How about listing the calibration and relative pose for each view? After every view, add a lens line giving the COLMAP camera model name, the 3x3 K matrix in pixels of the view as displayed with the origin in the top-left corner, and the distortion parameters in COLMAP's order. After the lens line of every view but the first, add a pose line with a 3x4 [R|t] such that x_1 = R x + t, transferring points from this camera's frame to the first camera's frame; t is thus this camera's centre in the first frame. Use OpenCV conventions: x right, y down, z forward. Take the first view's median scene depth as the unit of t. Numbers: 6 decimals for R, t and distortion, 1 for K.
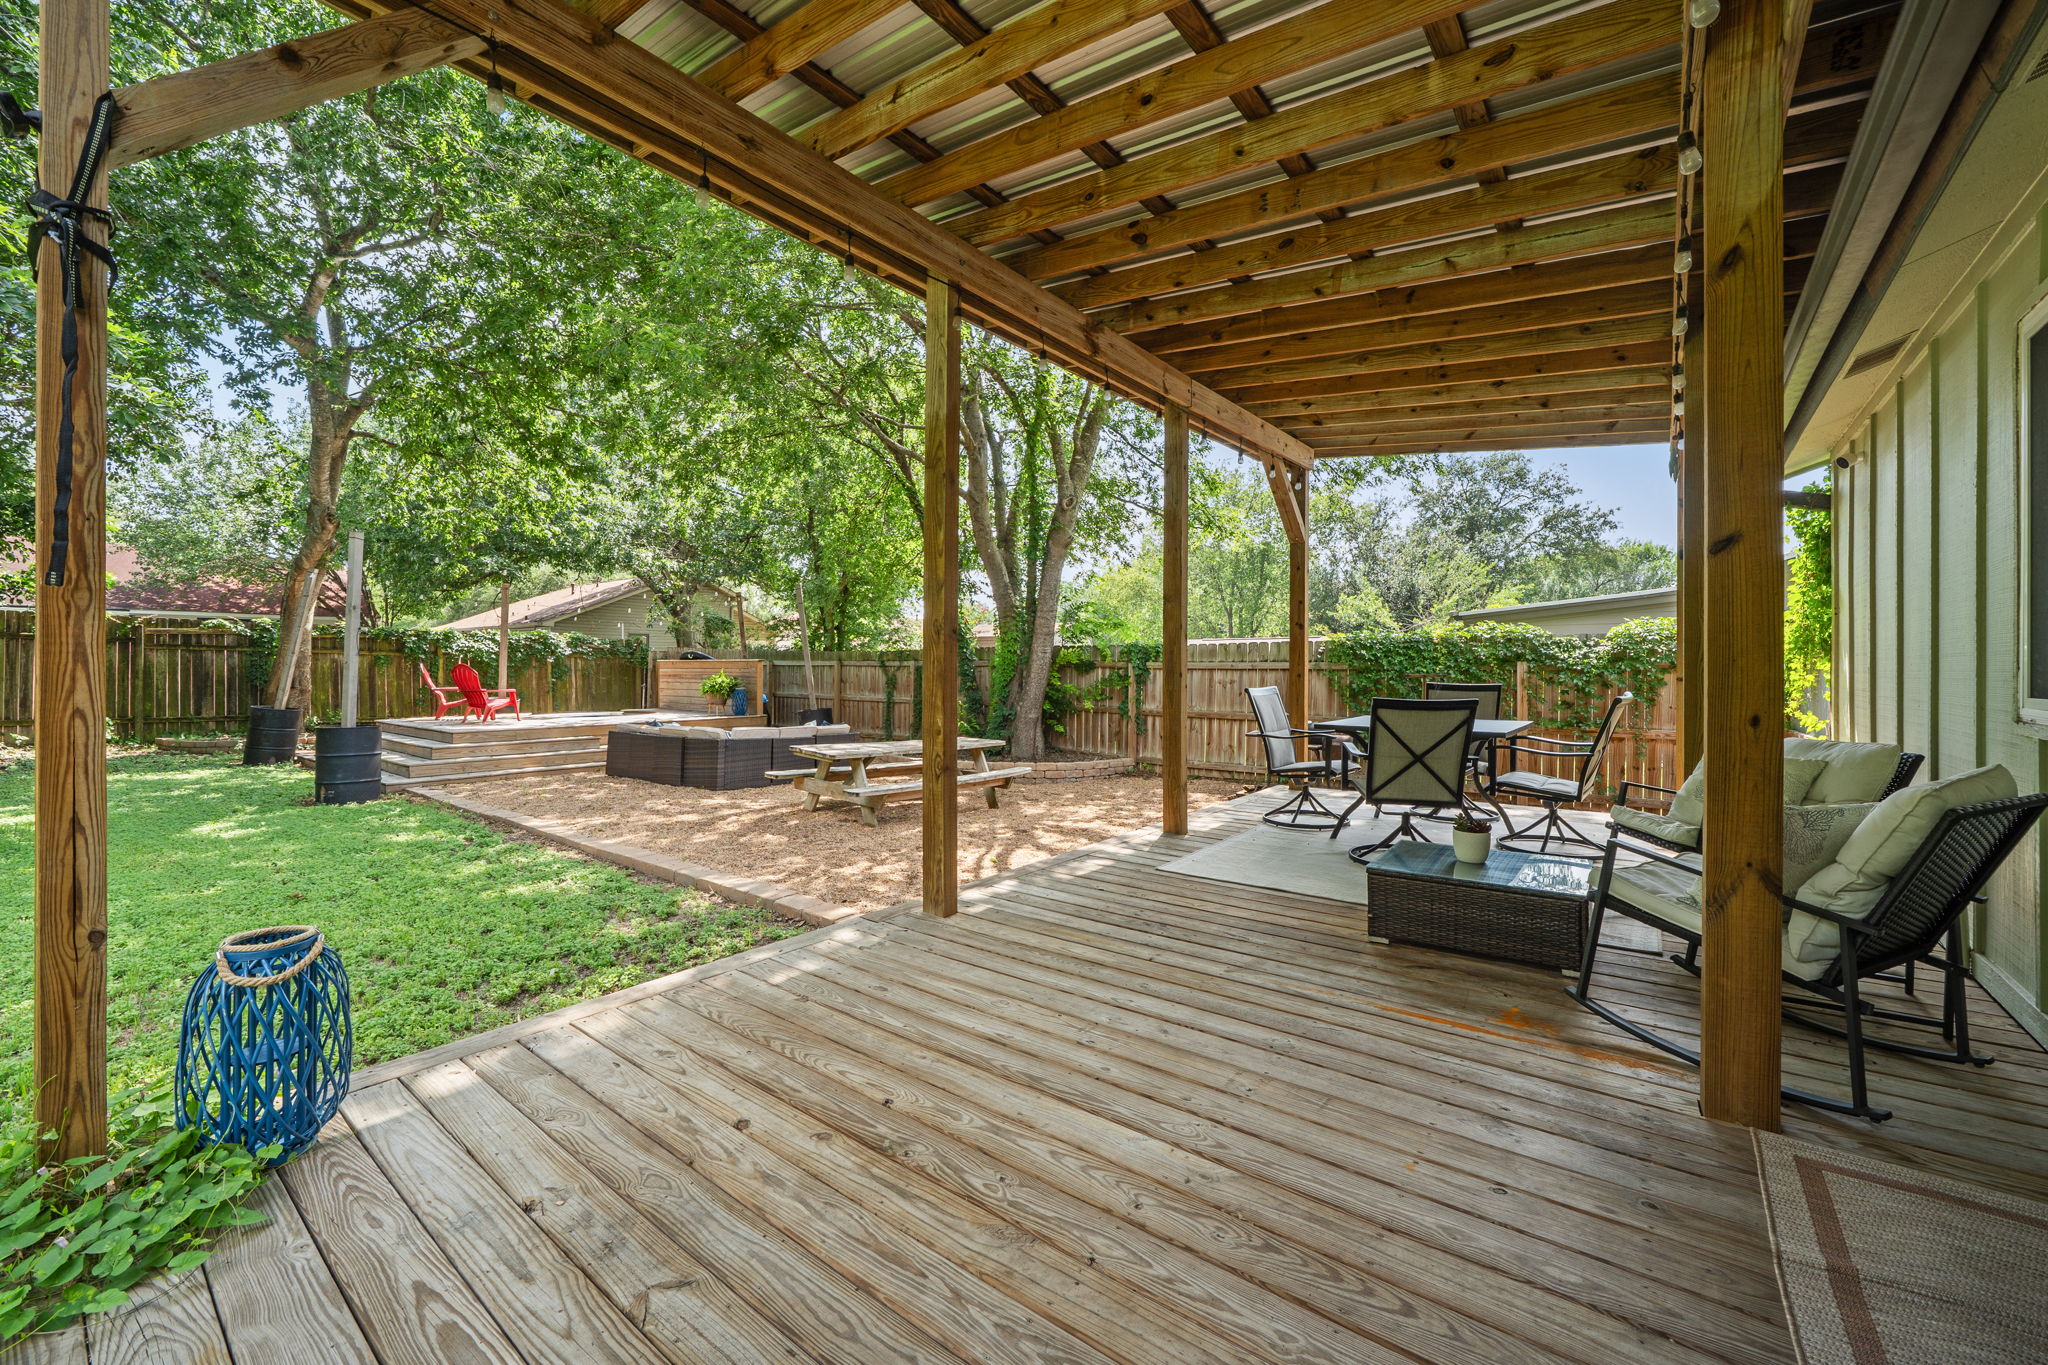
lens RADIAL K [[814.6, 0, 1024.0], [0, 814.6, 682.5], [0, 0, 1]] dist [-0.011847, 0.000144]
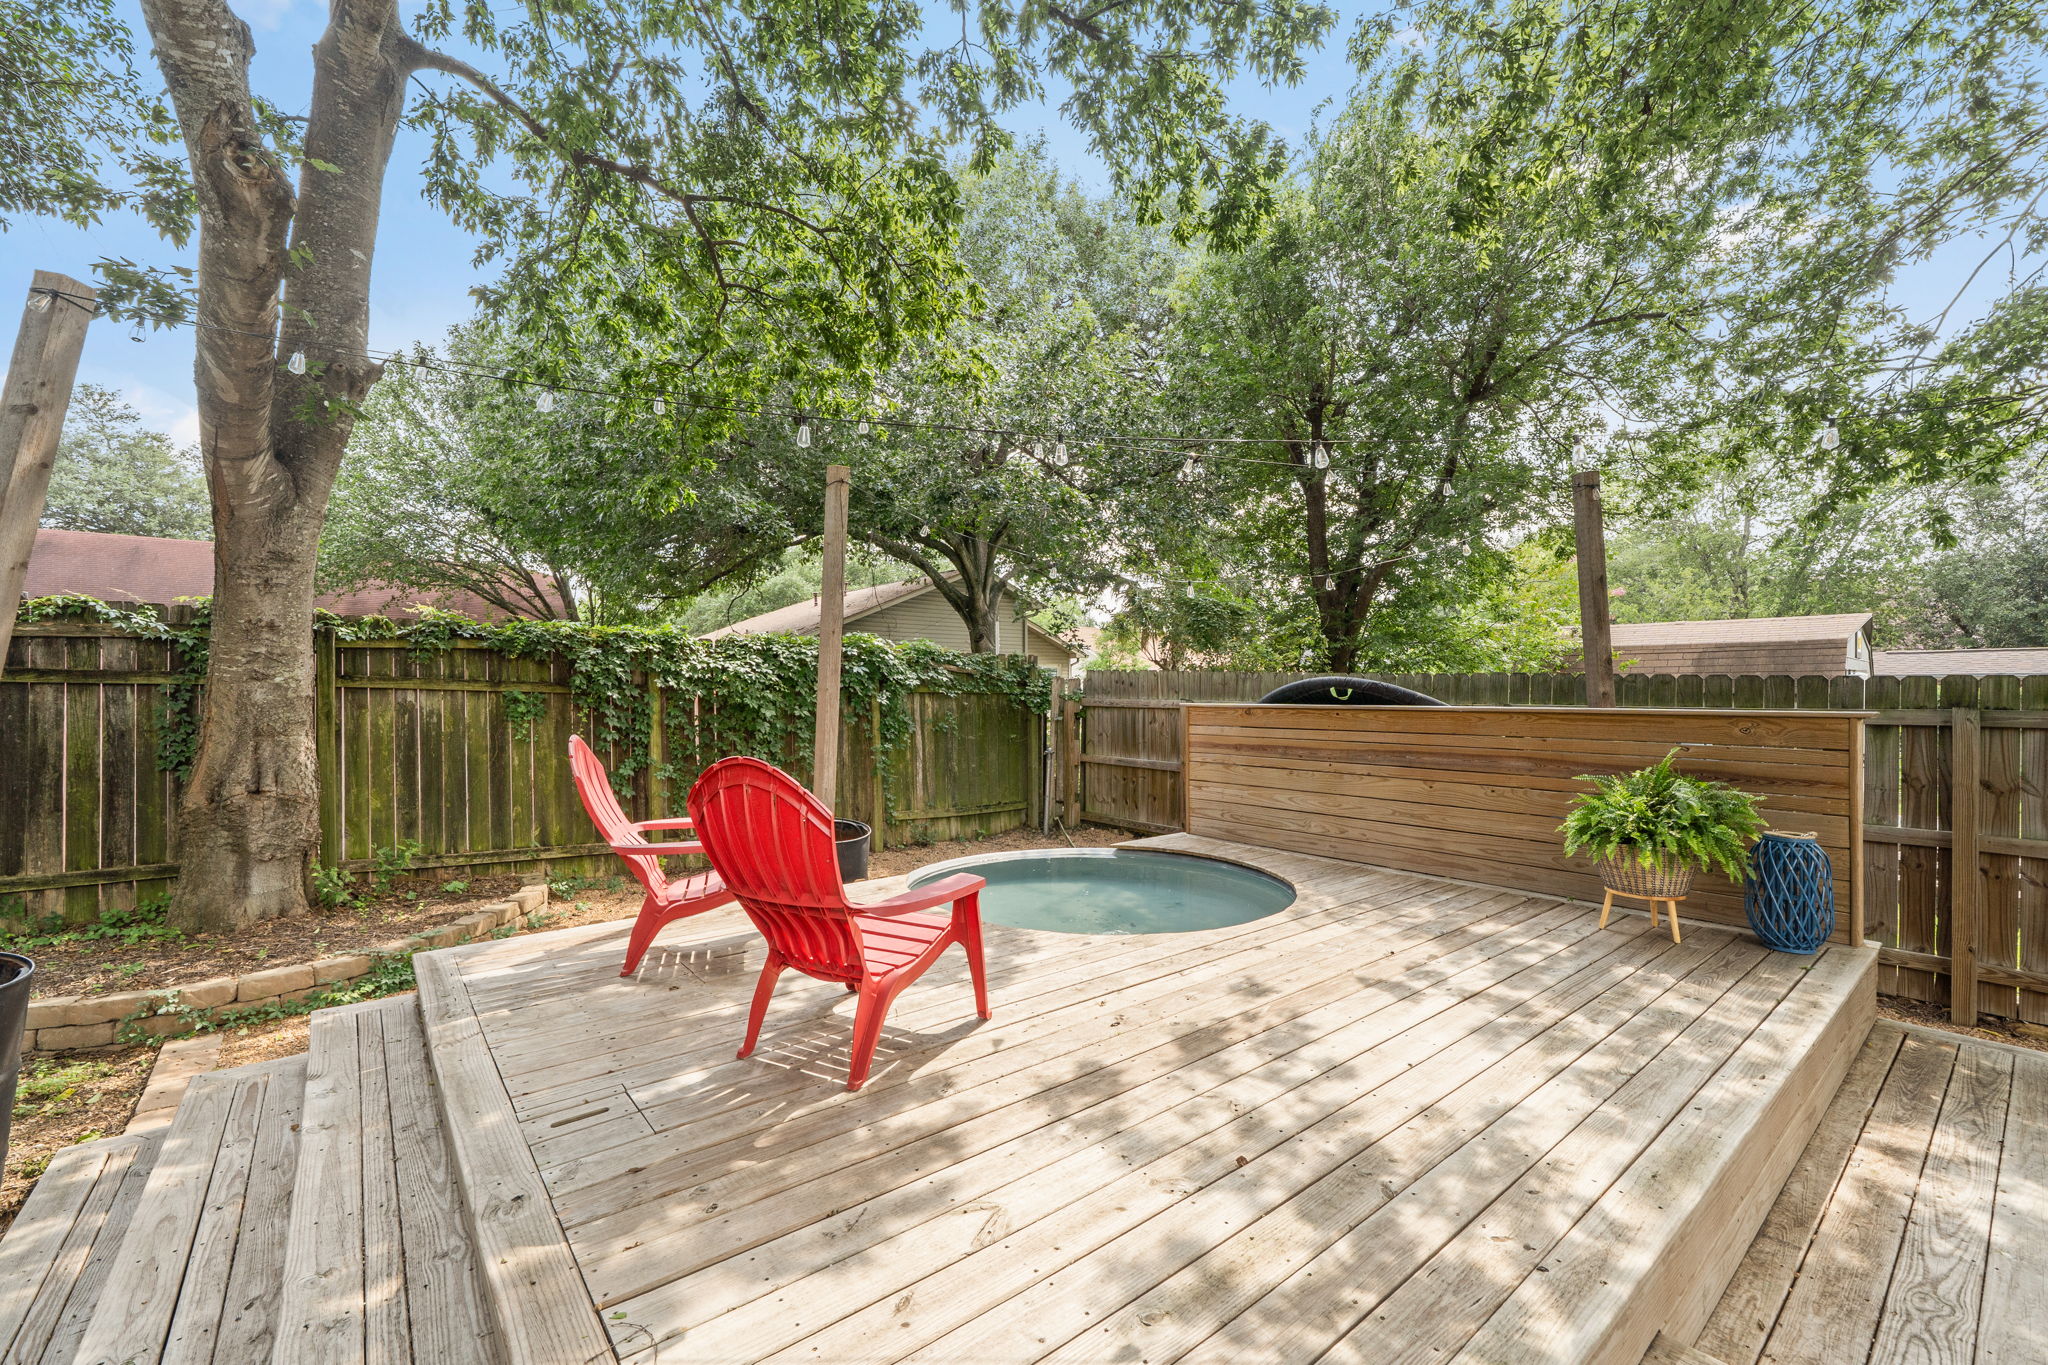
lens RADIAL K [[834.1, 0, 1028.9], [0, 834.1, 699.1], [0, 0, 1]] dist [0.000154, 0.000151]
pose [[0.977507, -0.003050, -0.210881, -0.607240], [0.000636, 0.999933, -0.011515, -0.033888], [0.210902, 0.011122, 0.977444, 0.852959]]
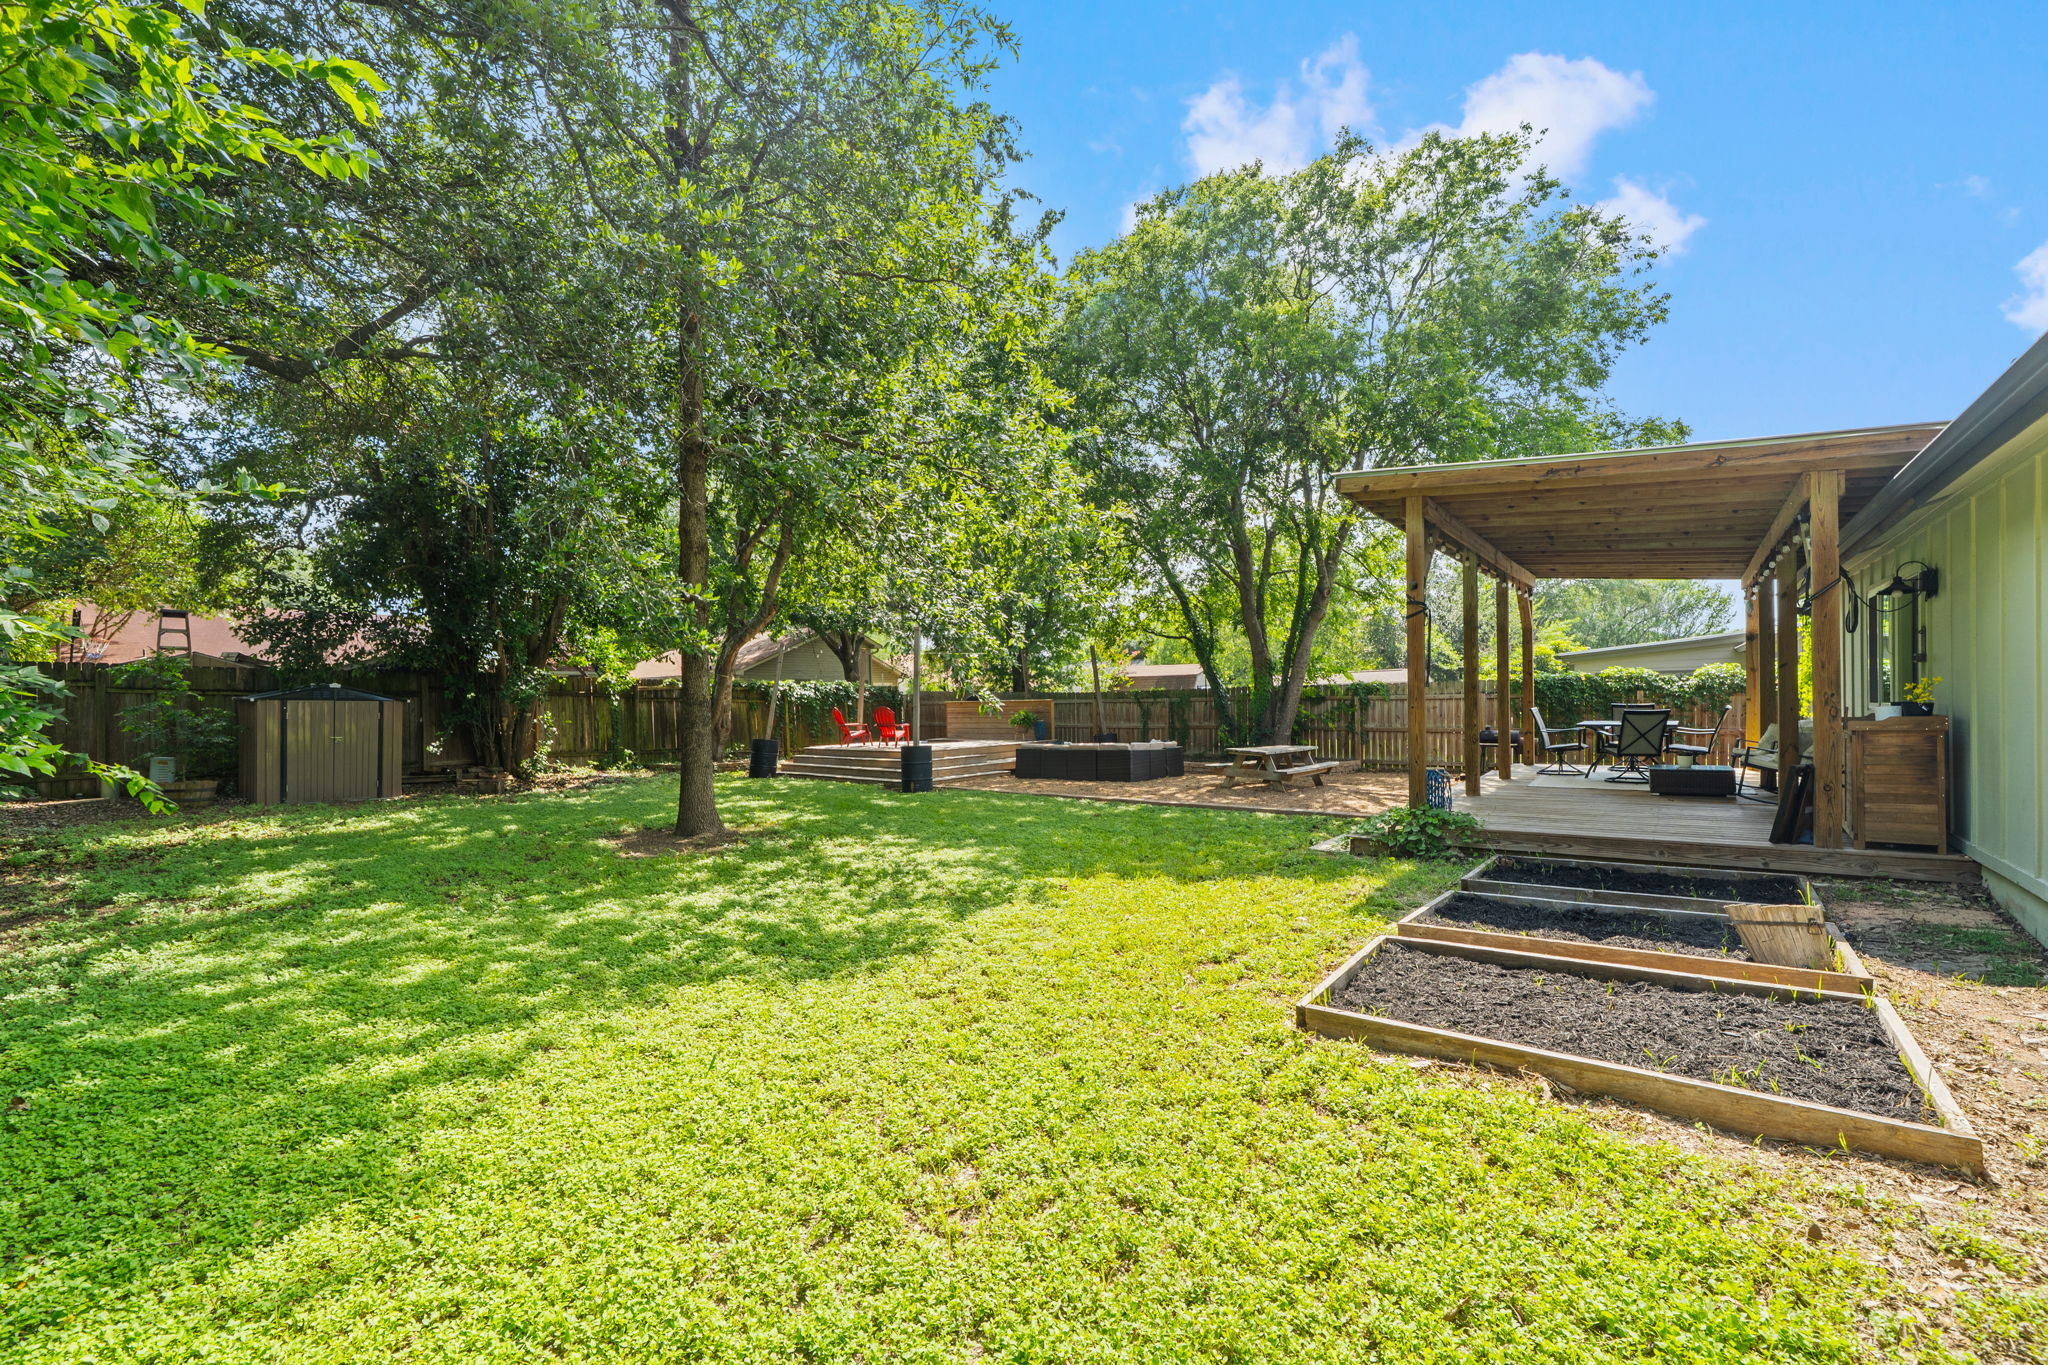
lens RADIAL K [[834.1, 0, 1028.9], [0, 834.1, 699.1], [0, 0, 1]] dist [0.000154, 0.000151]
pose [[0.999846, -0.017526, -0.000066, -0.439818], [0.017521, 0.999664, -0.019116, 0.000270], [0.000401, 0.019112, 0.999817, -0.480420]]
